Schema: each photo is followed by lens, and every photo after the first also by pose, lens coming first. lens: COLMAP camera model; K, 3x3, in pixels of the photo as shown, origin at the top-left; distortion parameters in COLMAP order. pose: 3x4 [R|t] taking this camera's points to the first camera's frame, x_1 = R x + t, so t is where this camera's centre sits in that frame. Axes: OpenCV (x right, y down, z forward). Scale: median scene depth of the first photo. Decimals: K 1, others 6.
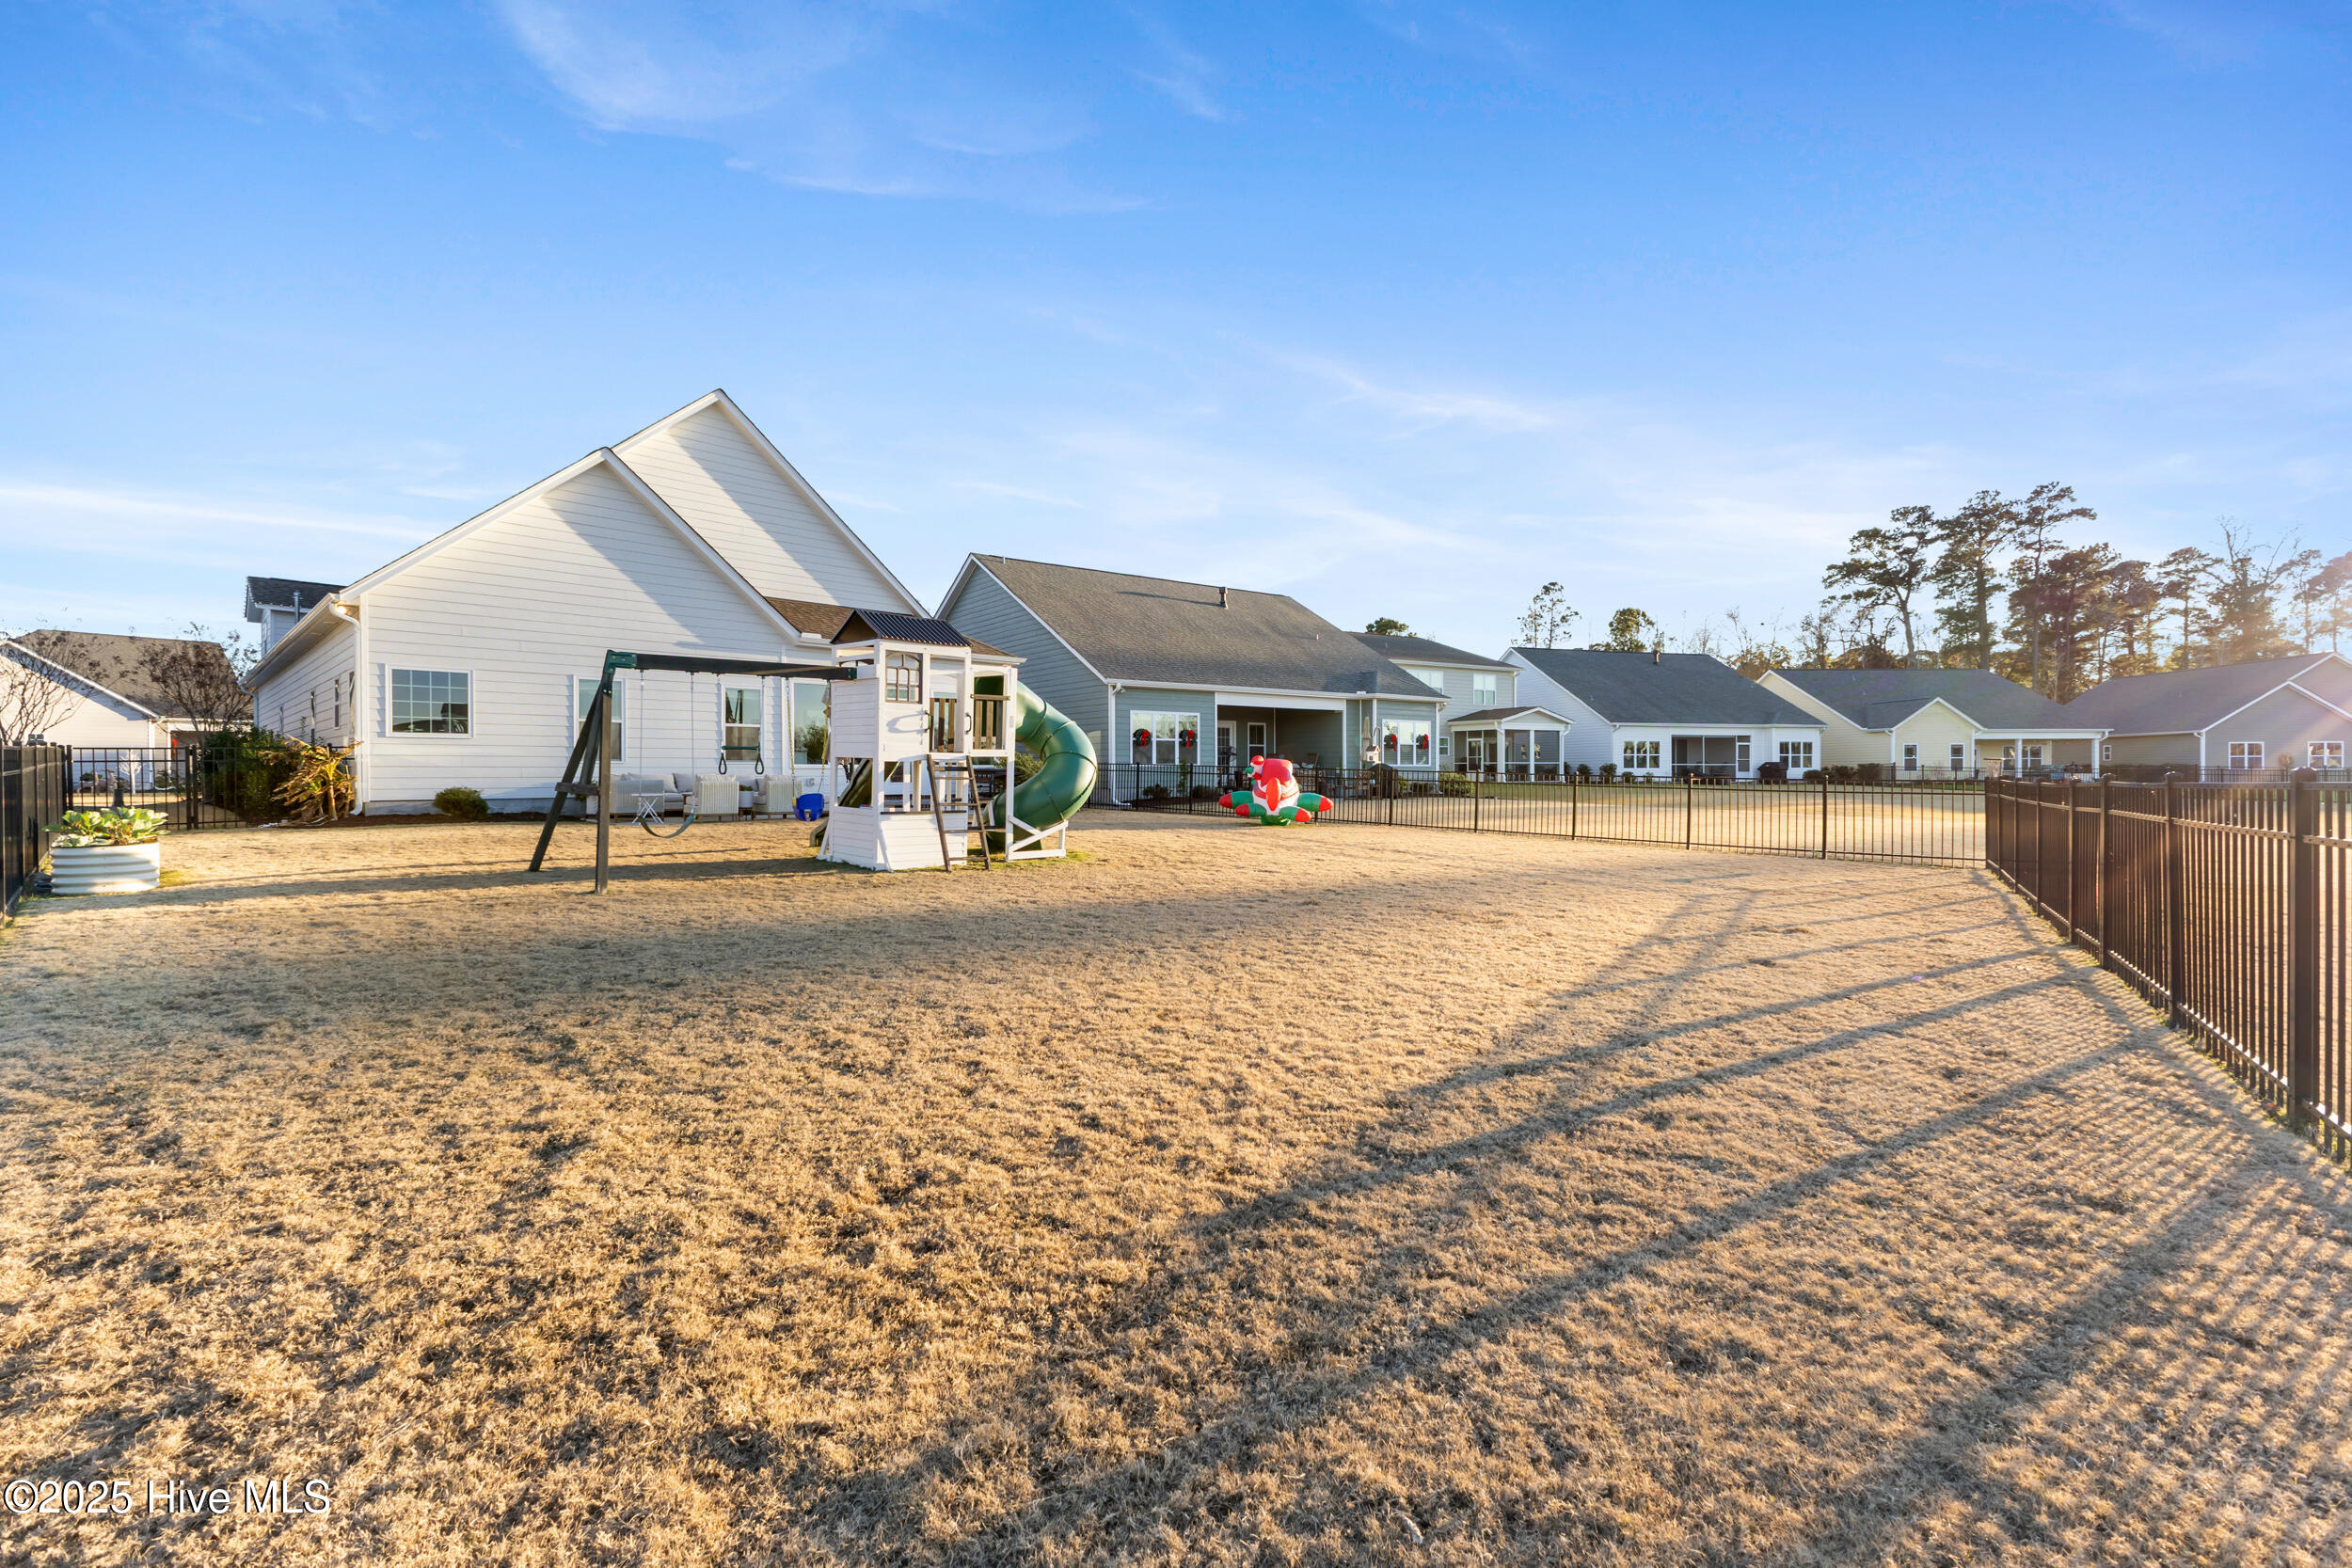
lens RADIAL K [[1045.5, 0, 1176.0], [0, 1045.5, 784.0], [0, 0, 1]] dist [-0.000248, -0.000371]
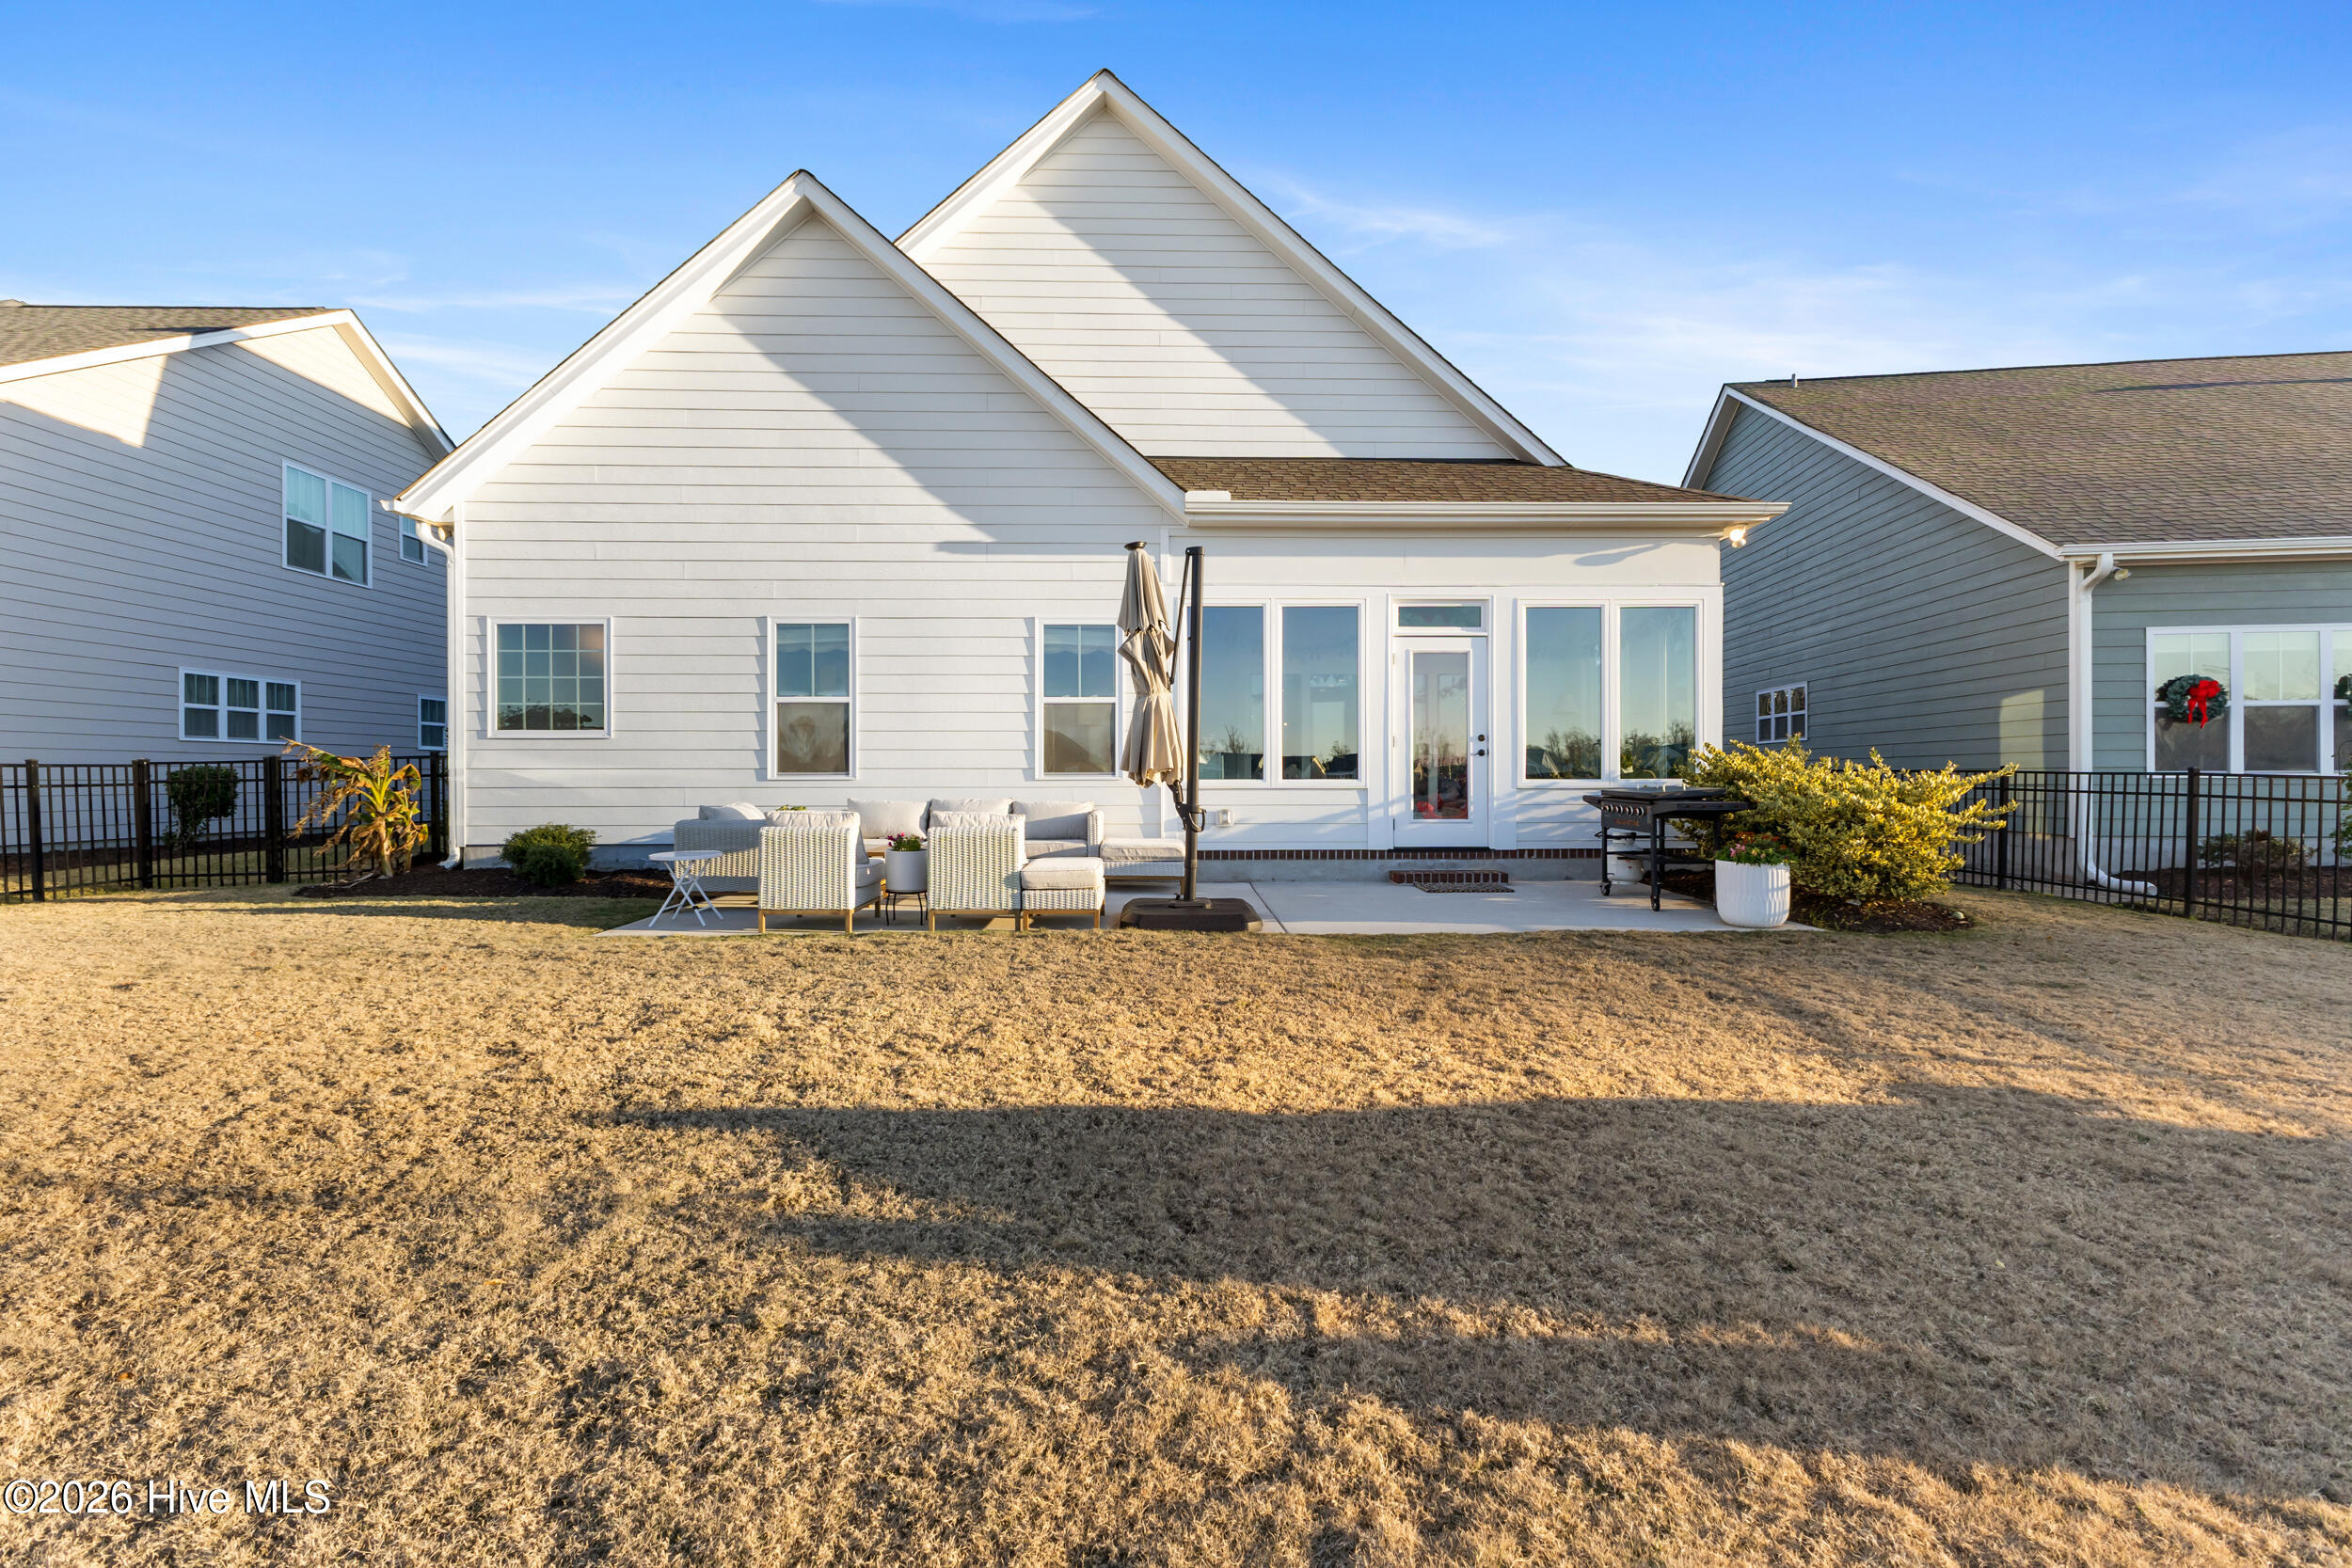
lens RADIAL K [[1045.5, 0, 1176.0], [0, 1045.5, 784.0], [0, 0, 1]] dist [-0.000248, -0.000371]
pose [[0.720734, -0.005759, -0.693188, -0.054011], [-0.006262, 0.999871, -0.014818, -0.011489], [0.693184, 0.015021, 0.720604, 0.761439]]
